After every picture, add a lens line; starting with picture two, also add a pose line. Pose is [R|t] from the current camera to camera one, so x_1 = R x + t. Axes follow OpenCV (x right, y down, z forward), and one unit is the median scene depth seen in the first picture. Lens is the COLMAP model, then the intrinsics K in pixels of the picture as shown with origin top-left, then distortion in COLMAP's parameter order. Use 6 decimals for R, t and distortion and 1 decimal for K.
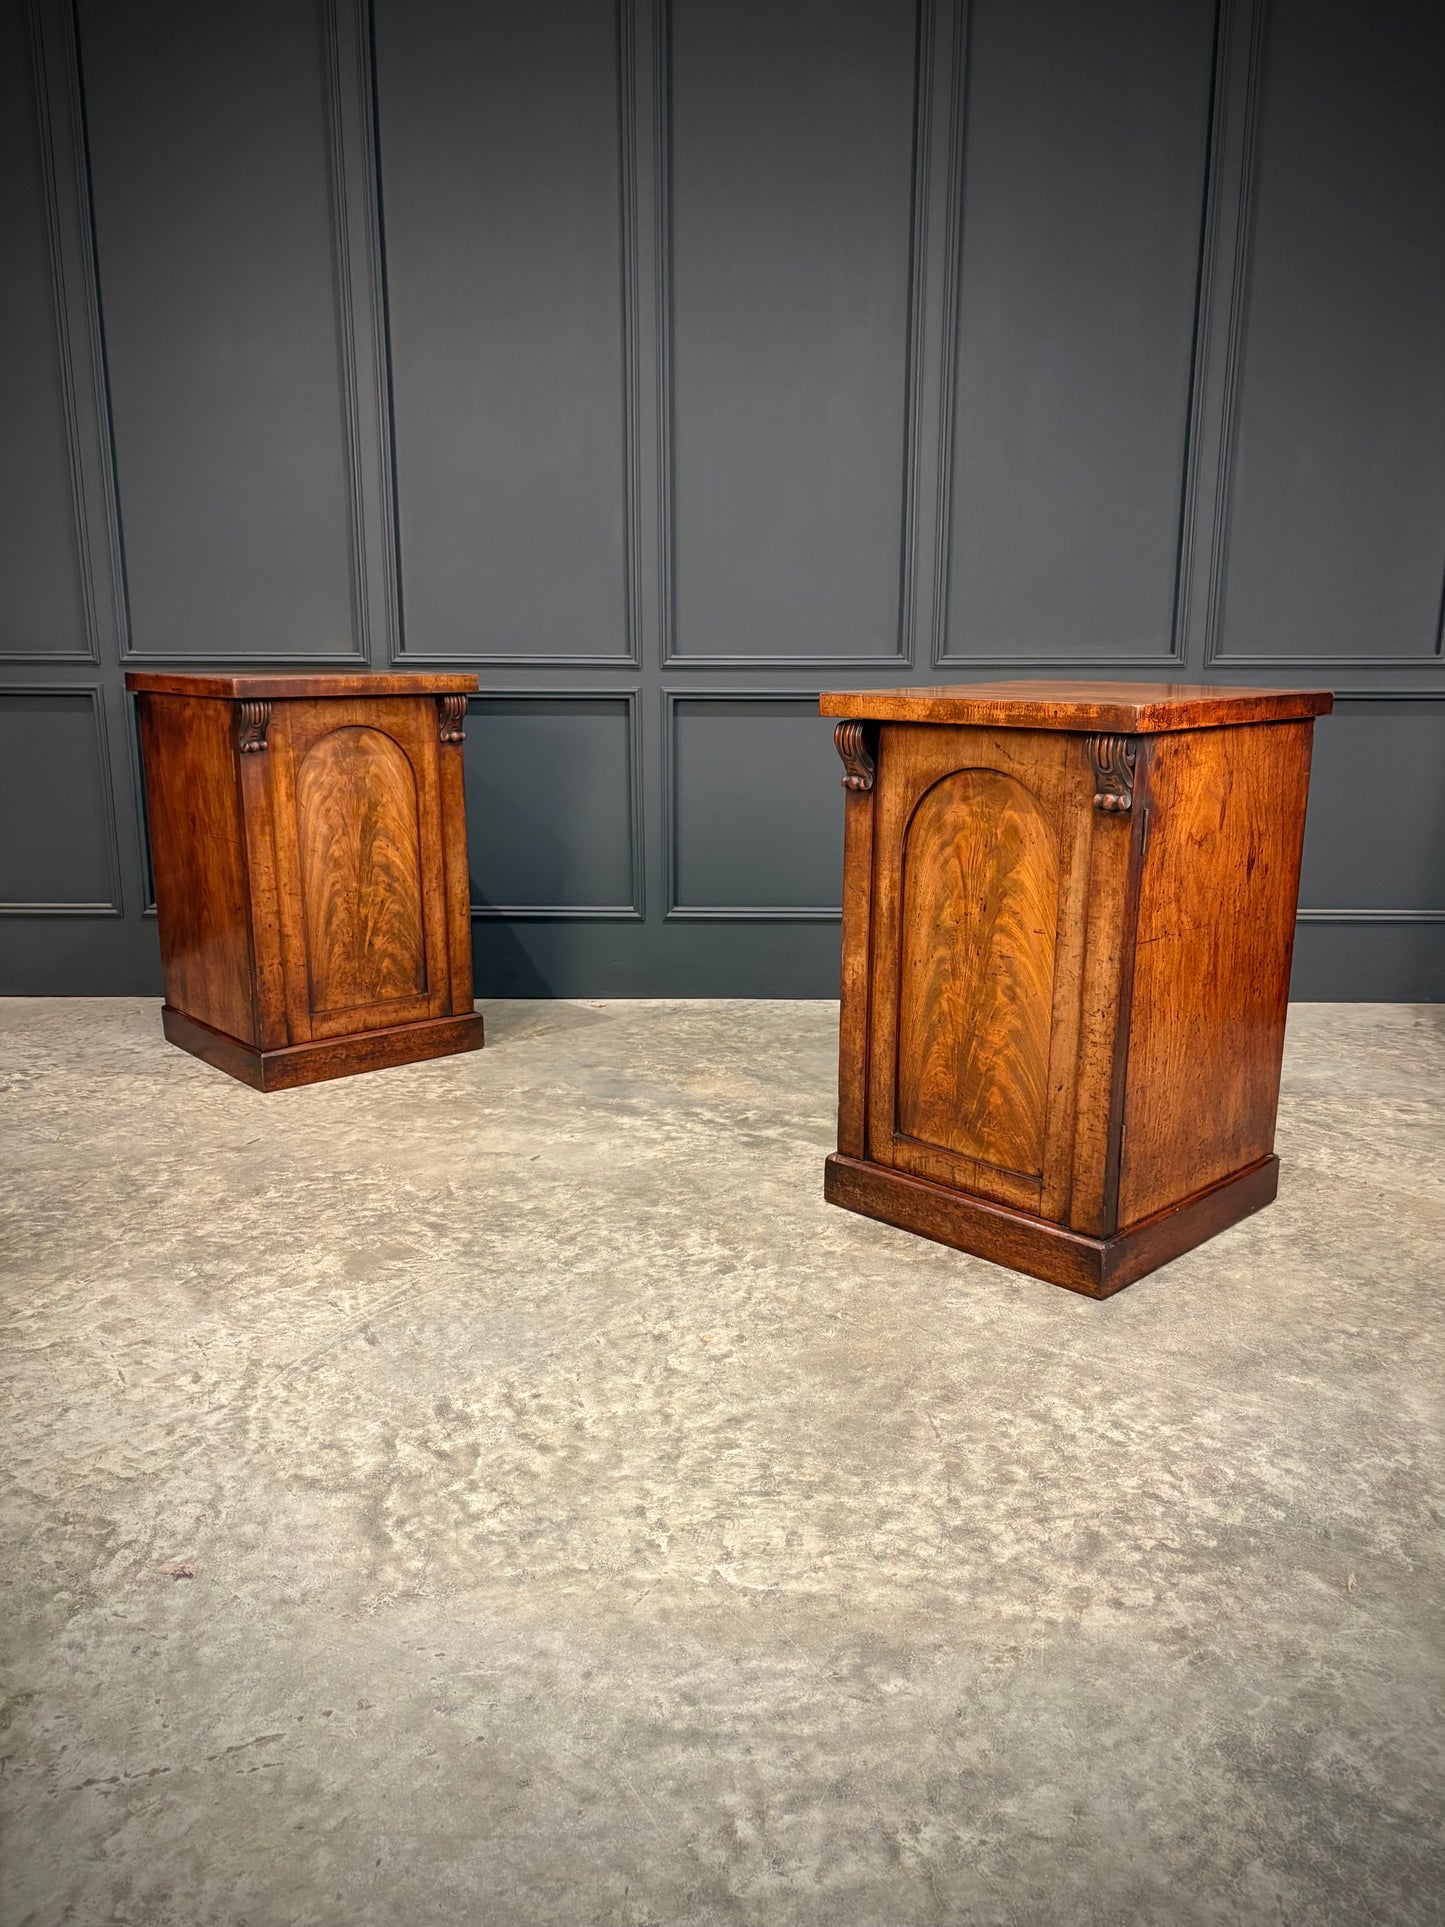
lens RADIAL K [[1413.0, 0, 759.3], [0, 1413.0, 982.0], [0, 0, 1]] dist [0.021731, -0.027344]
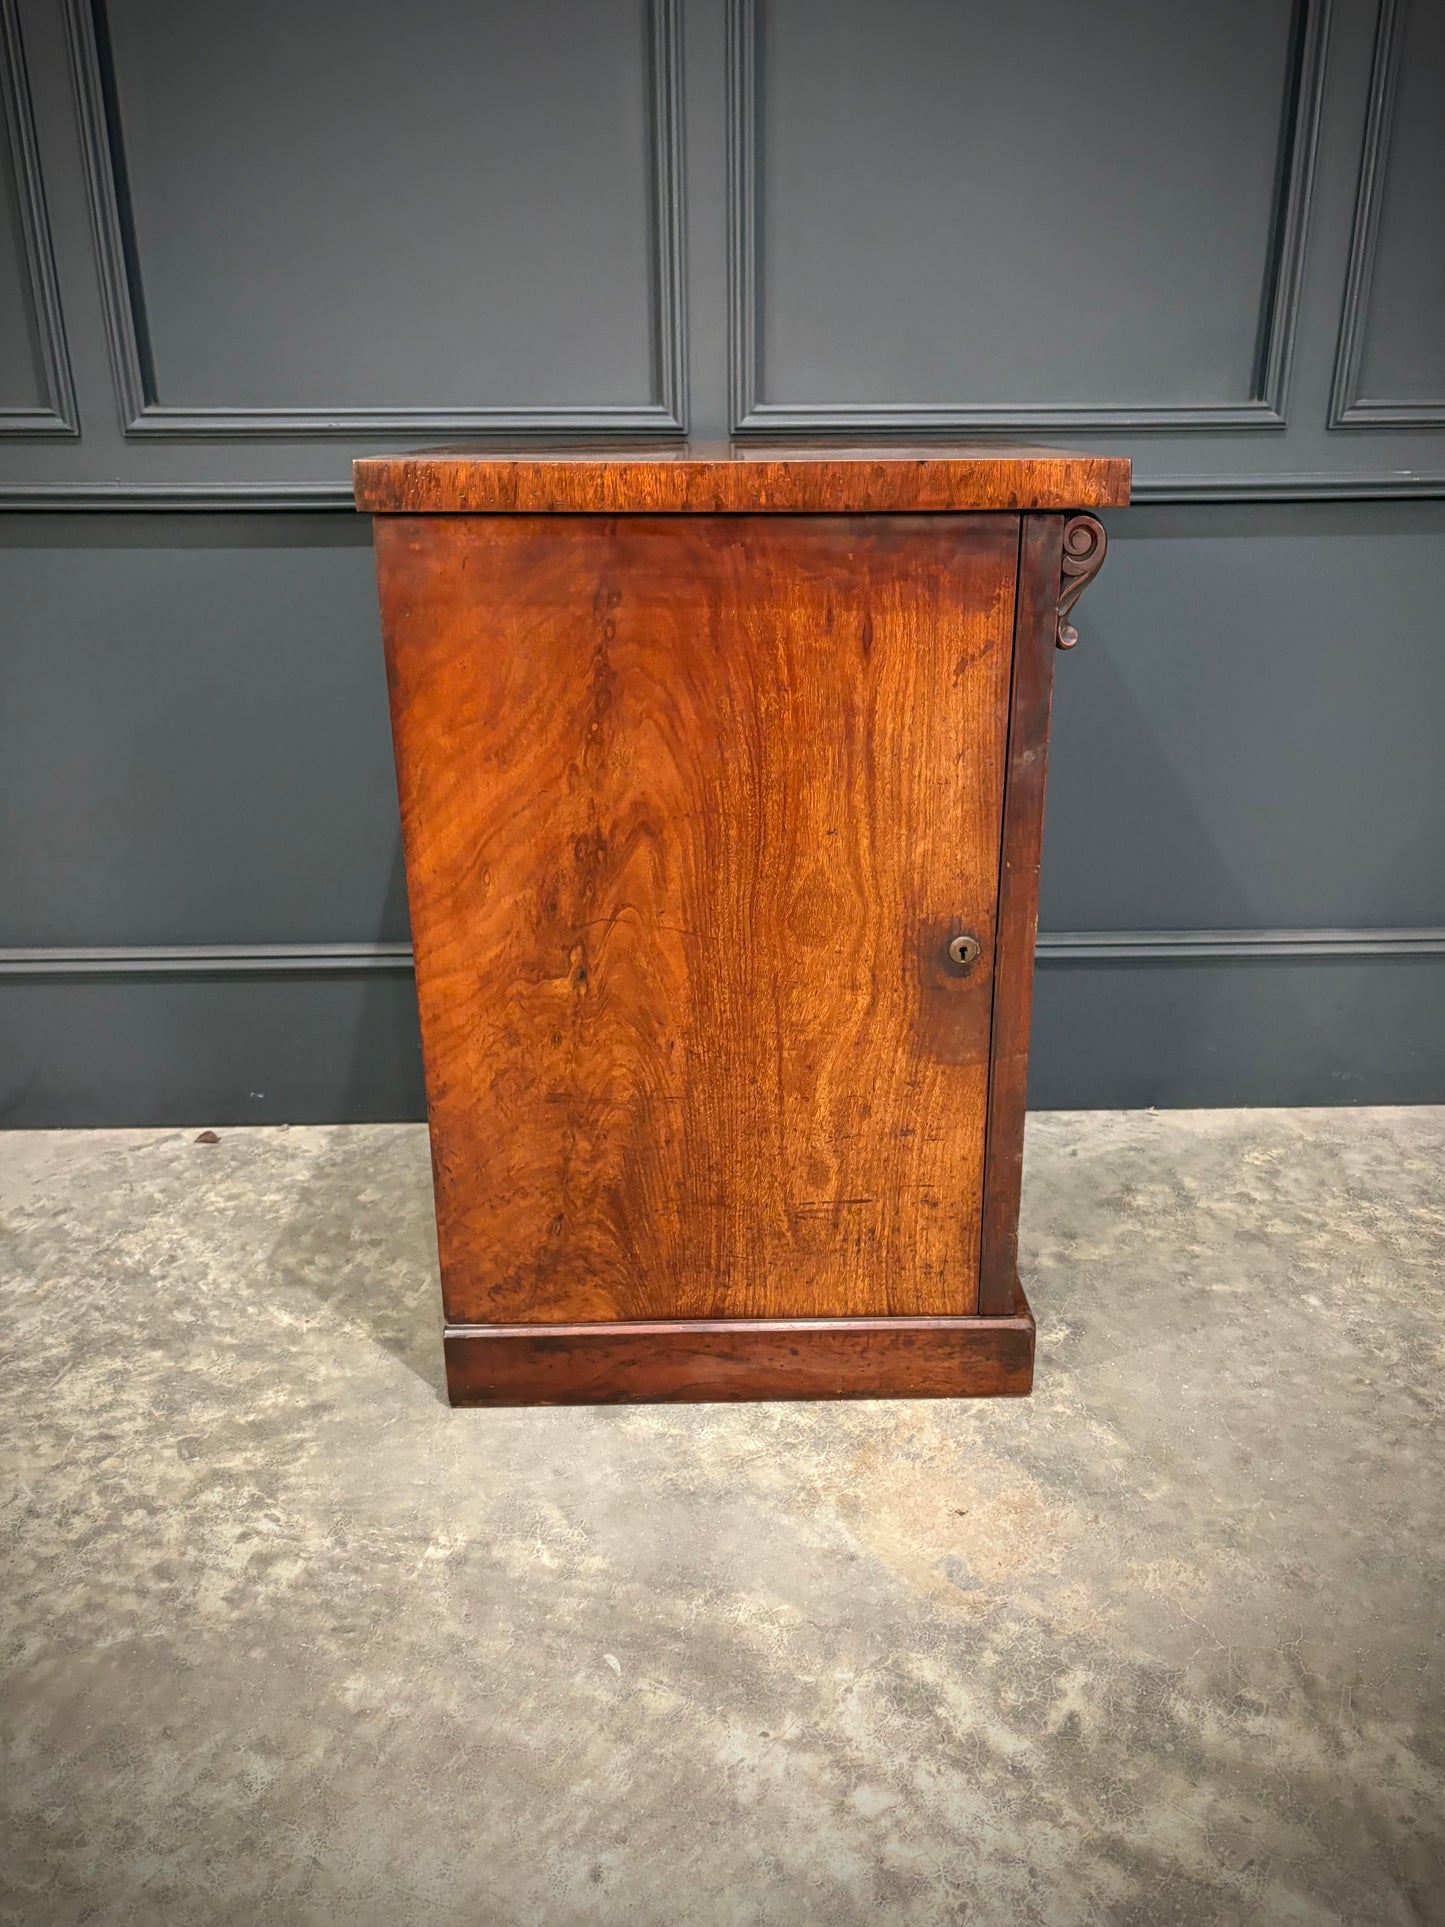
lens RADIAL K [[1461.3, 0, 732.8], [0, 1461.3, 956.6], [0, 0, 1]] dist [0.026258, -0.021170]
pose [[0.999813, -0.016827, 0.009482, -0.104383], [0.015552, 0.992473, 0.121476, -0.156921], [-0.011455, -0.121305, 0.992549, 0.710521]]
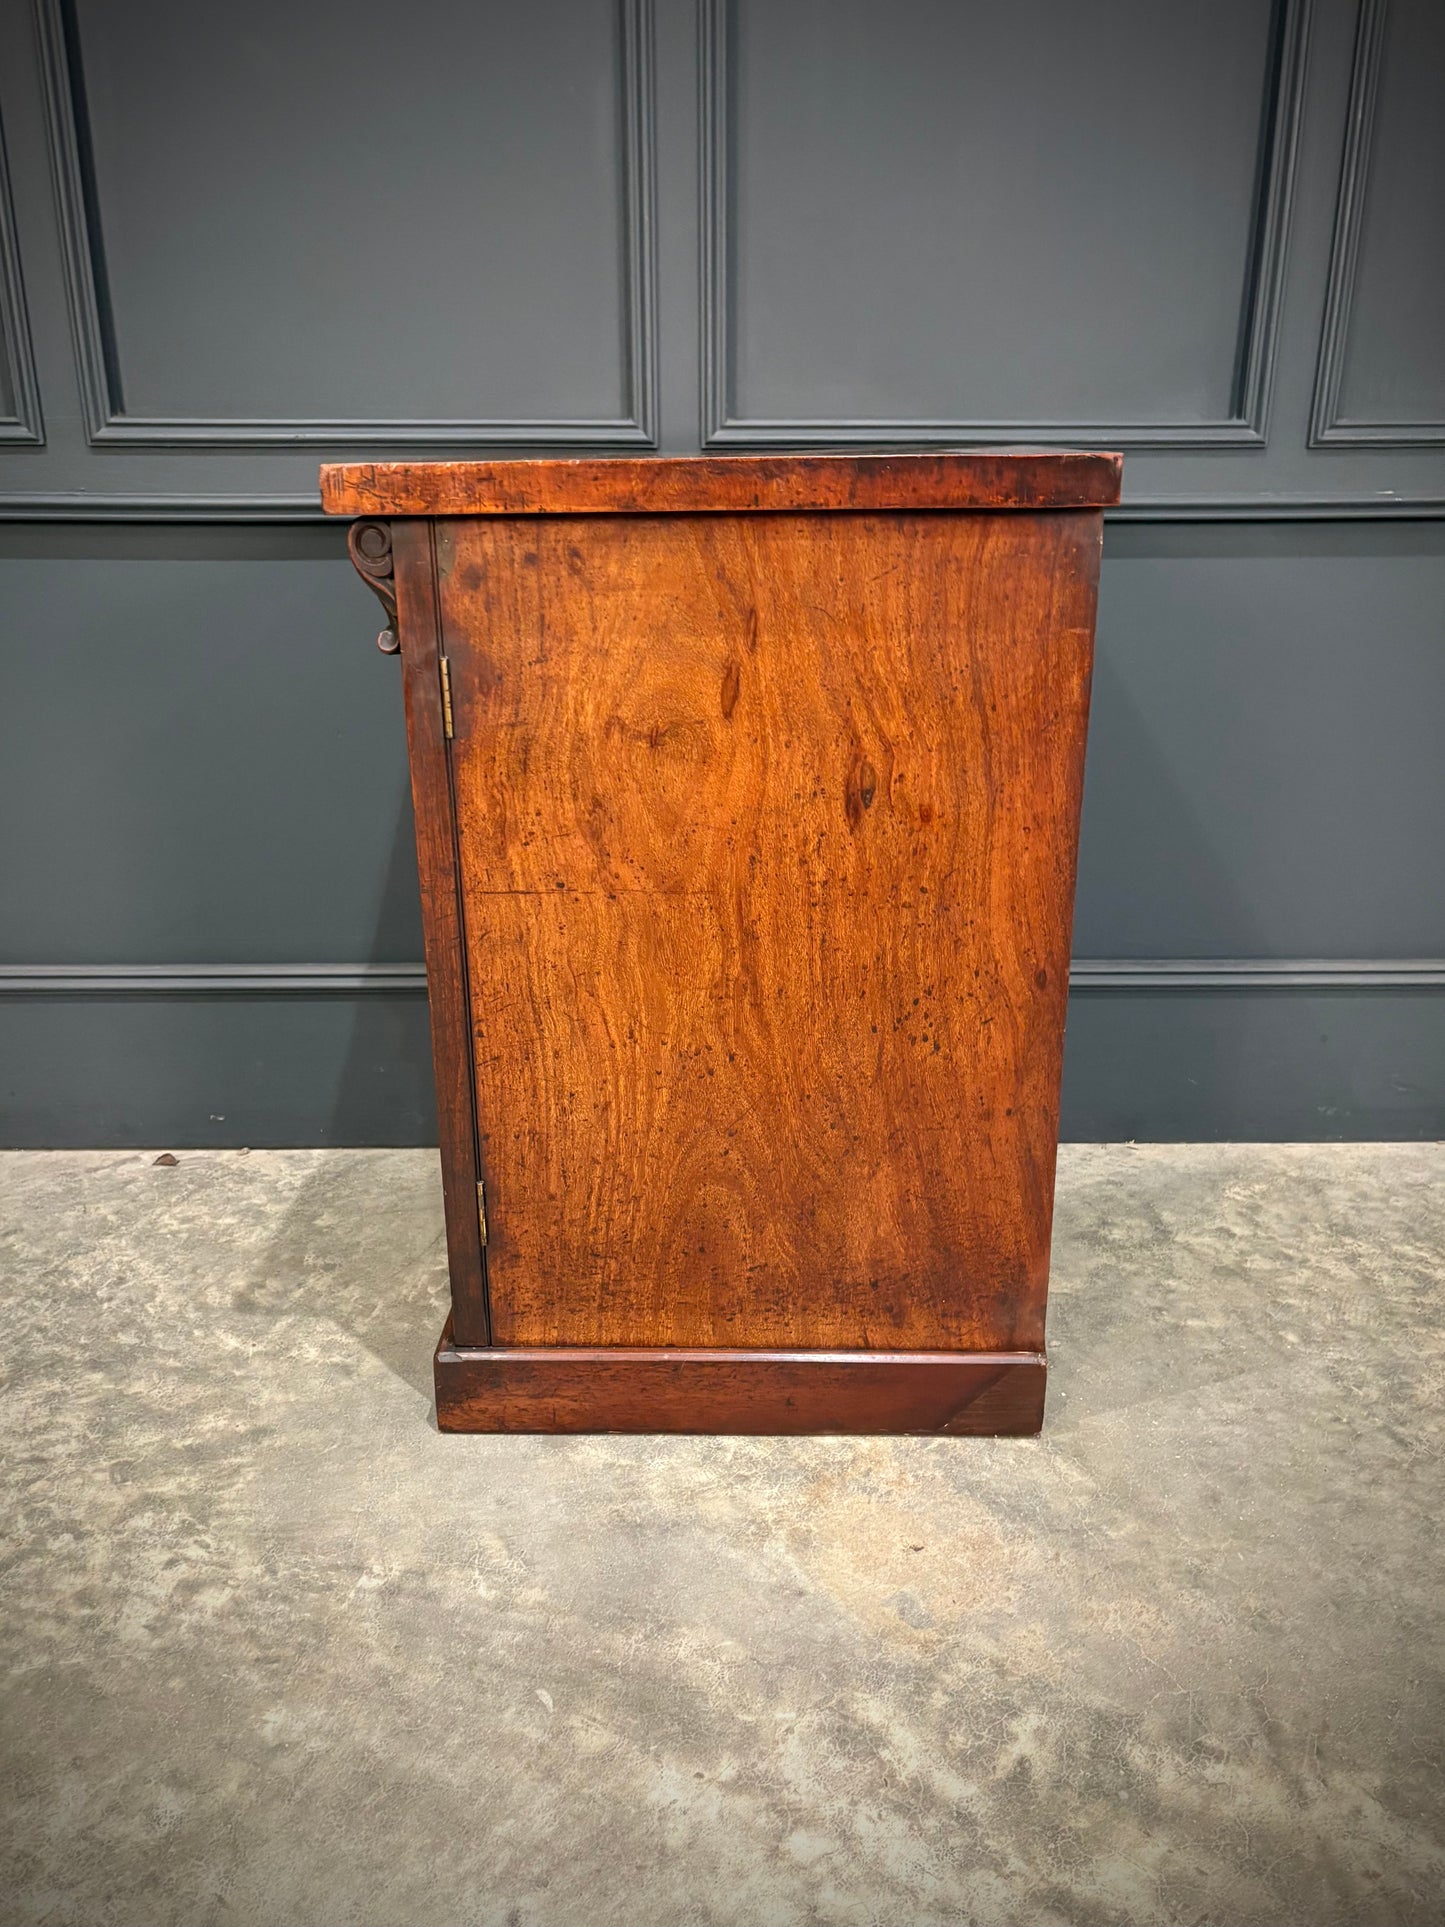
lens RADIAL K [[1461.3, 0, 724.0], [0, 1461.3, 978.6], [0, 0, 1]] dist [0.026258, -0.021170]
pose [[0.999981, -0.006199, 0.000723, -0.087785], [0.006093, 0.994740, 0.102252, -0.142658], [-0.001353, -0.102245, 0.994758, 0.723376]]
